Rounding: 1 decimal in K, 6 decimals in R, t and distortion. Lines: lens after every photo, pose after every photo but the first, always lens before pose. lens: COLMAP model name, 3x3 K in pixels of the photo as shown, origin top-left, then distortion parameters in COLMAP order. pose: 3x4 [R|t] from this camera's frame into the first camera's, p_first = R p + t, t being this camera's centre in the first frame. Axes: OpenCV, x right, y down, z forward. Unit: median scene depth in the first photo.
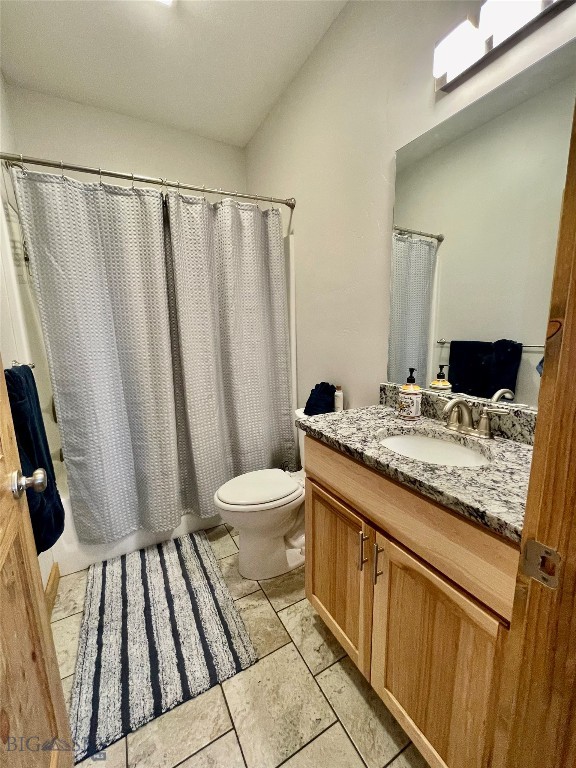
lens RADIAL K [[312.4, 0, 289.1], [0, 312.4, 384.0], [0, 0, 1]] dist [-0.001823, 0.000111]
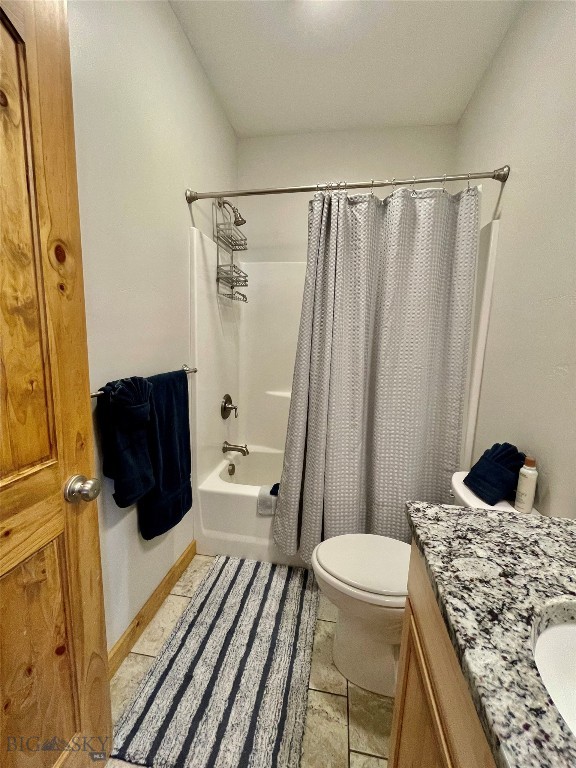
lens RADIAL K [[312.4, 0, 288.4], [0, 312.4, 384.2], [0, 0, 1]] dist [-0.001823, 0.000111]
pose [[0.781949, 0.139189, -0.607604, 0.151451], [-0.156347, 0.987386, 0.024980, -0.083601], [0.603417, 0.075464, 0.793847, 0.260205]]
